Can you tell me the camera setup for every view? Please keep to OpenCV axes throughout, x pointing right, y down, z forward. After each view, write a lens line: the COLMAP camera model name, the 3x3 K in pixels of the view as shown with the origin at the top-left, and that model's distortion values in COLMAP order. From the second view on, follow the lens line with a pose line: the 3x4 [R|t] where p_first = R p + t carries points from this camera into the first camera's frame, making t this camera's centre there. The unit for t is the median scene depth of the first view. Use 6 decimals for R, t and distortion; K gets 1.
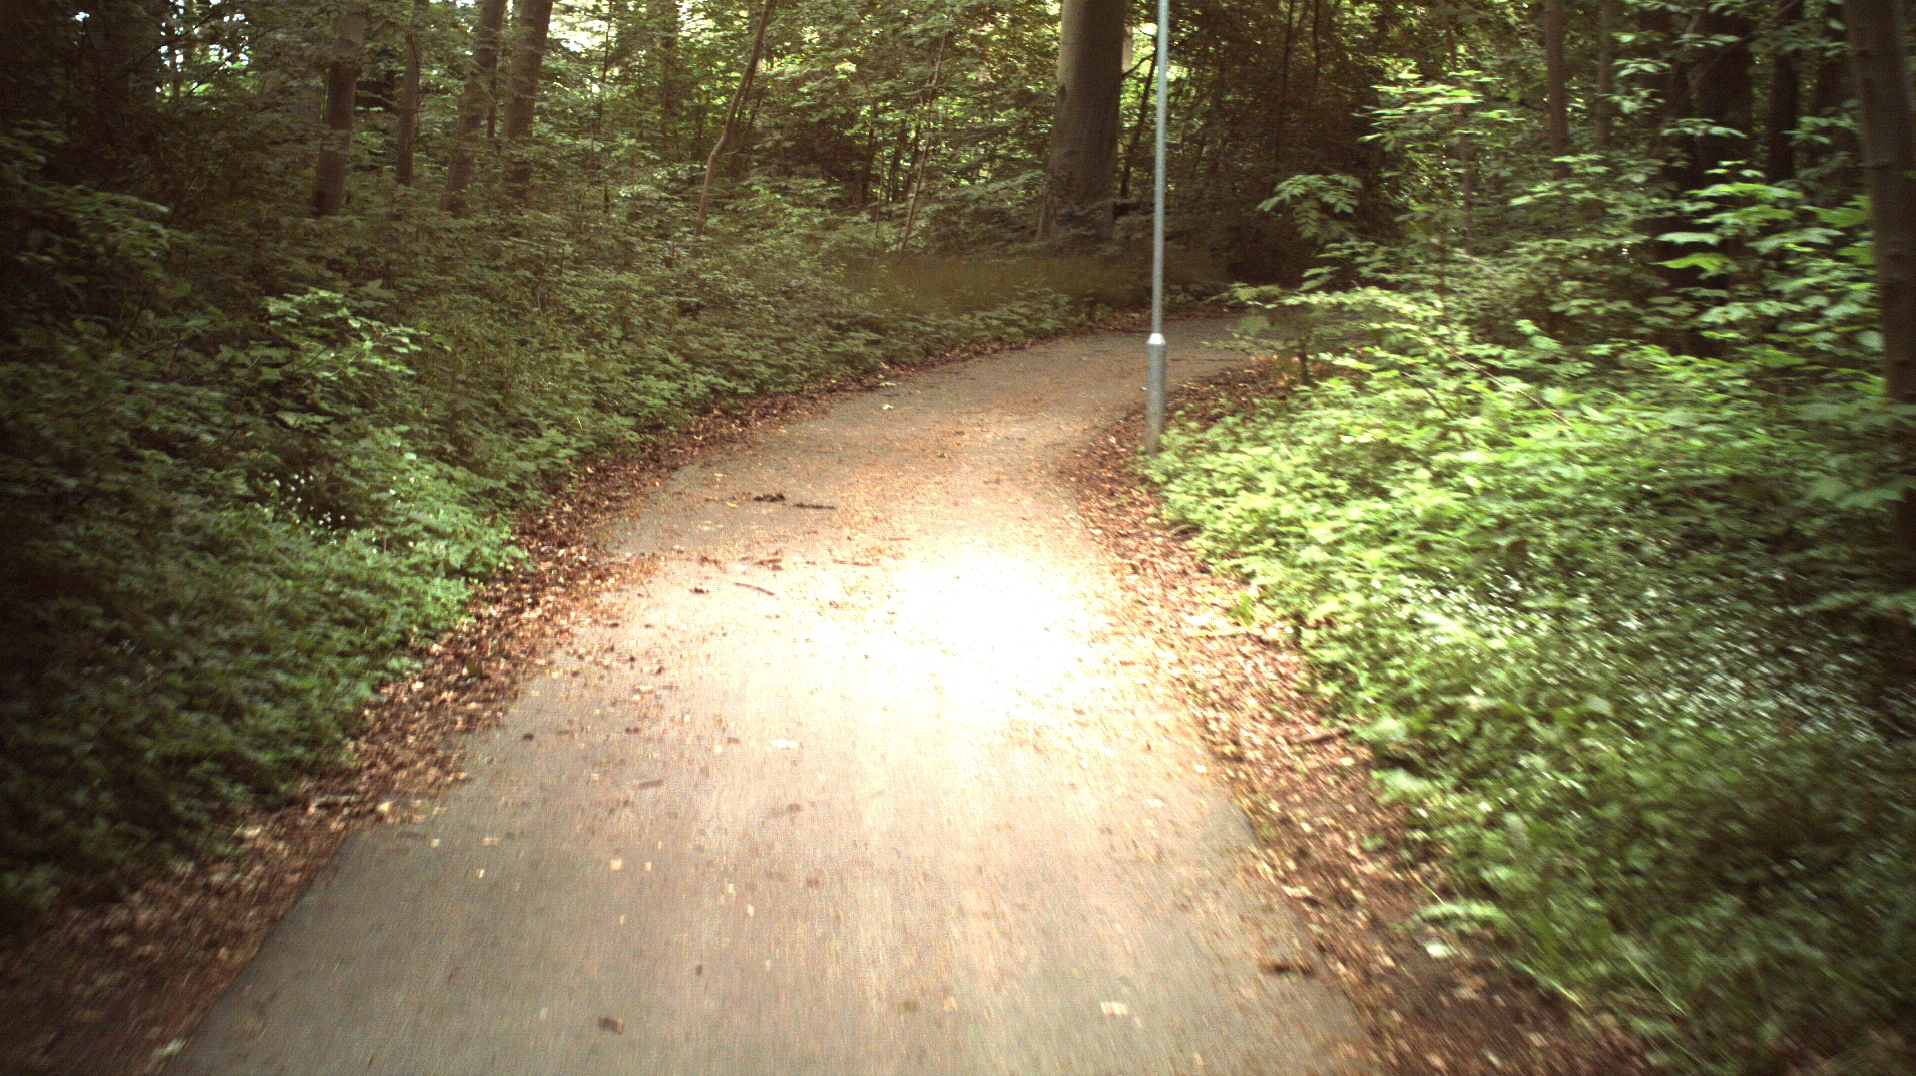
lens RADIAL K [[4767.5, 0, 955.7], [0, 4767.5, 533.5], [0, 0, 1]] dist [-0.419350, 0.000000]
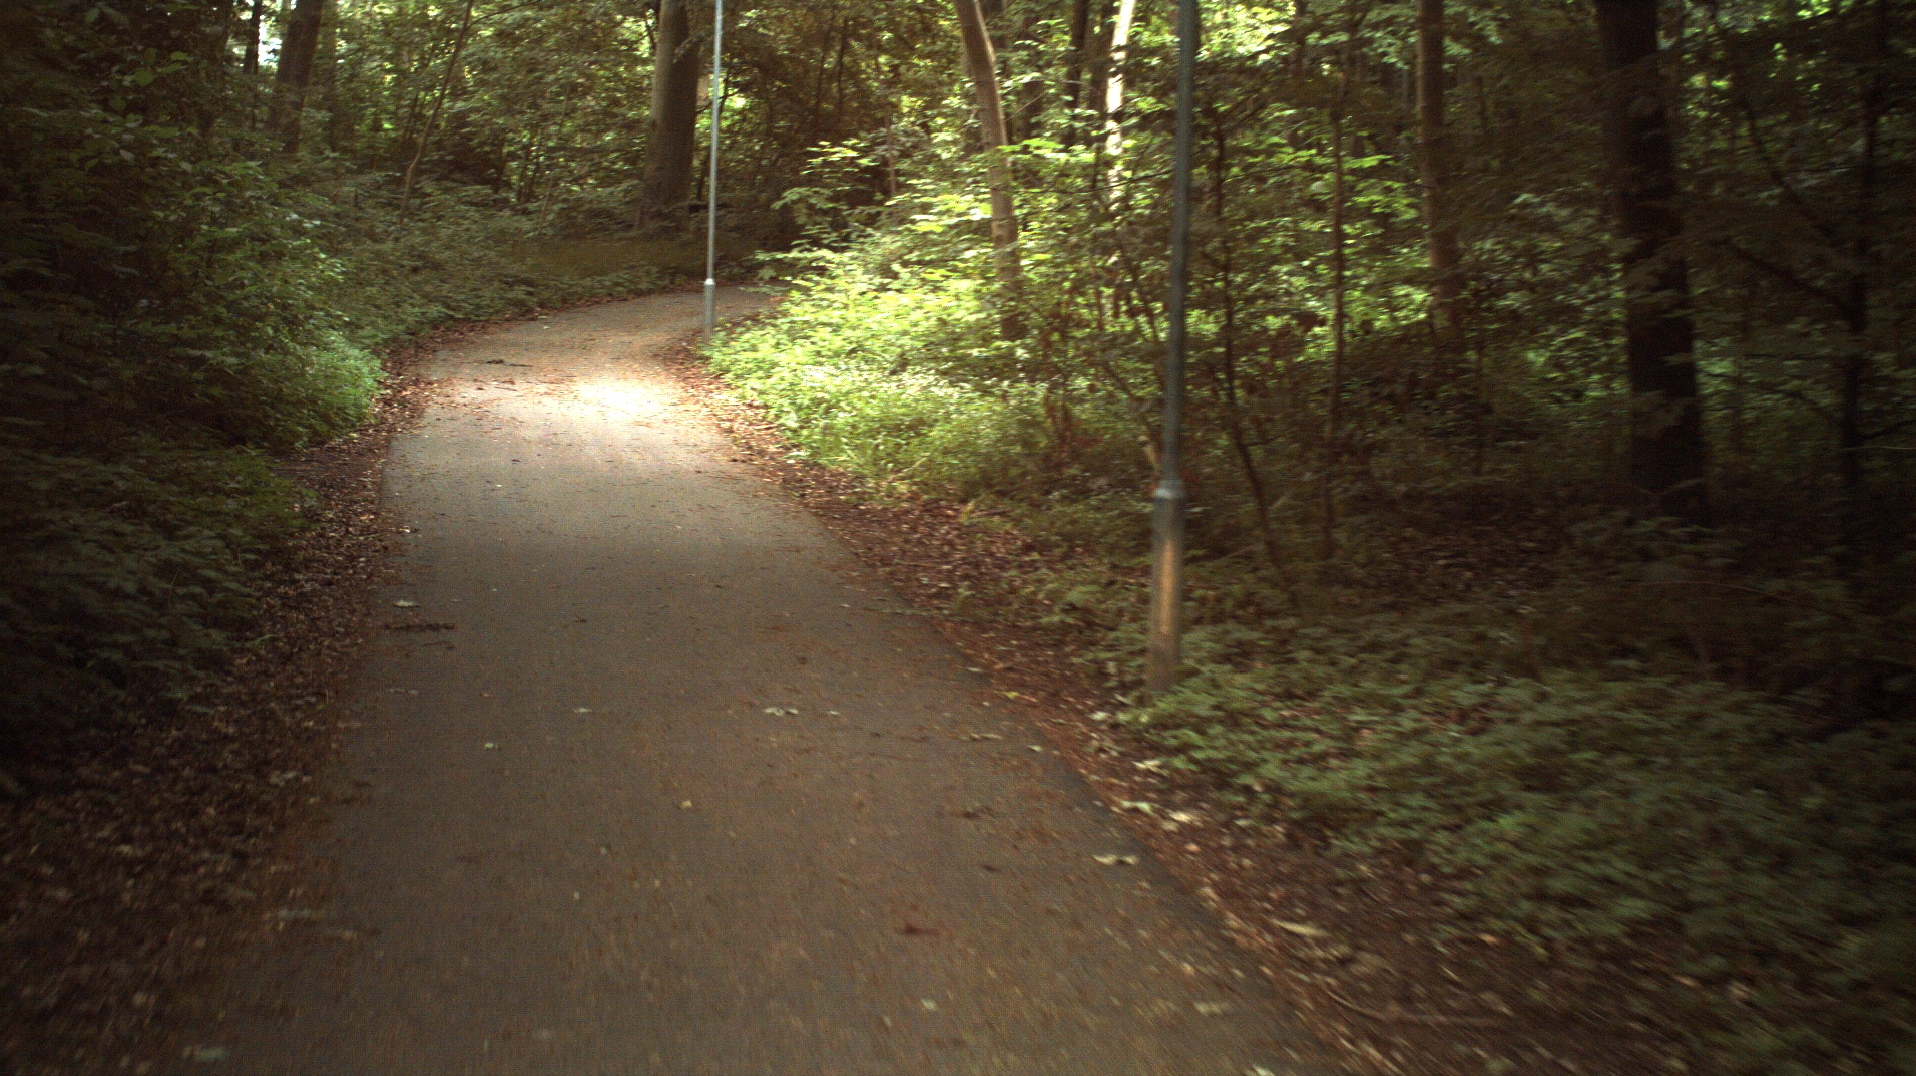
lens RADIAL K [[4767.5, 0, 952.9], [0, 4767.5, 531.0], [0, 0, 1]] dist [-0.419350, 0.000000]
pose [[0.996142, 0.008411, 0.087355, -0.025536], [-0.008291, 0.999964, -0.001735, 0.065908], [-0.087366, 0.001004, 0.996176, -0.923442]]
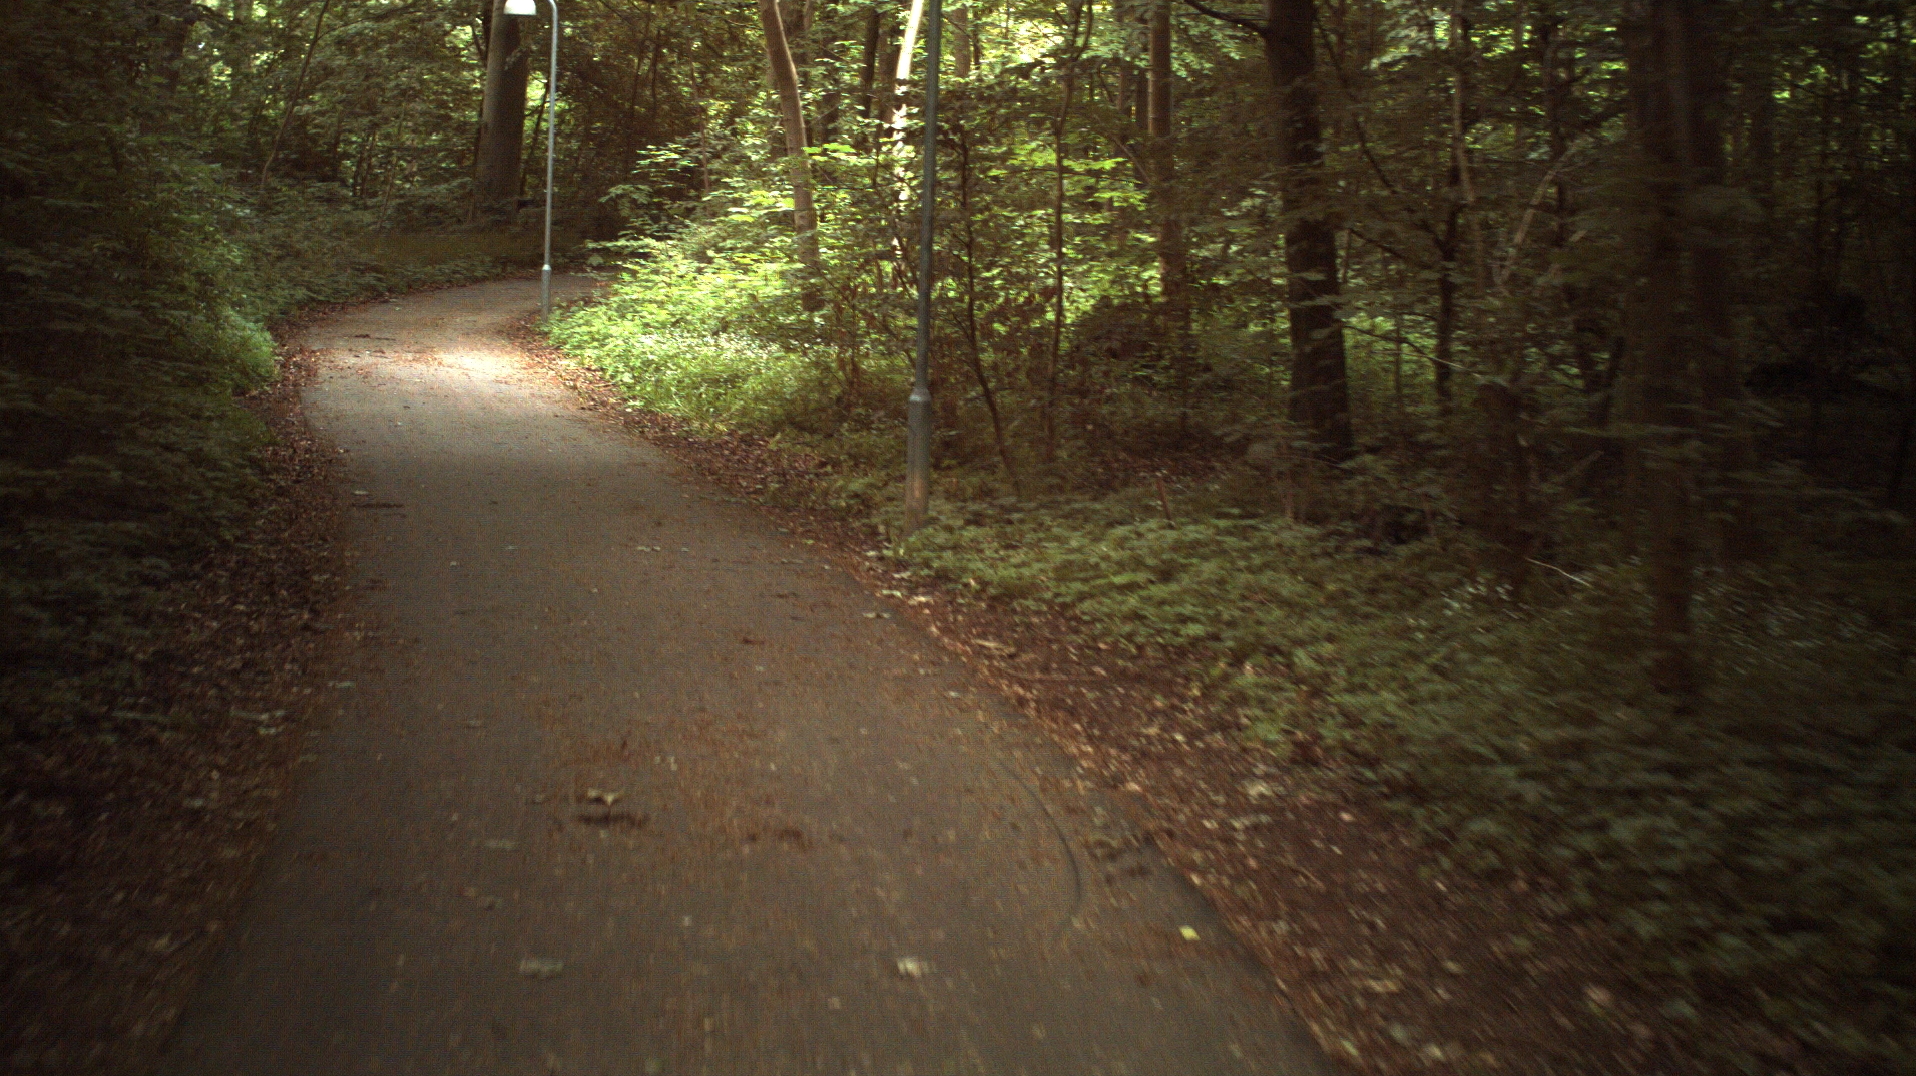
lens RADIAL K [[4767.5, 0, 956.1], [0, 4767.5, 545.4], [0, 0, 1]] dist [-0.419350, 0.000000]
pose [[0.991485, 0.009146, 0.129896, -0.055503], [-0.009398, 0.999955, 0.001329, 0.088820], [-0.129878, -0.002539, 0.991527, -1.228261]]
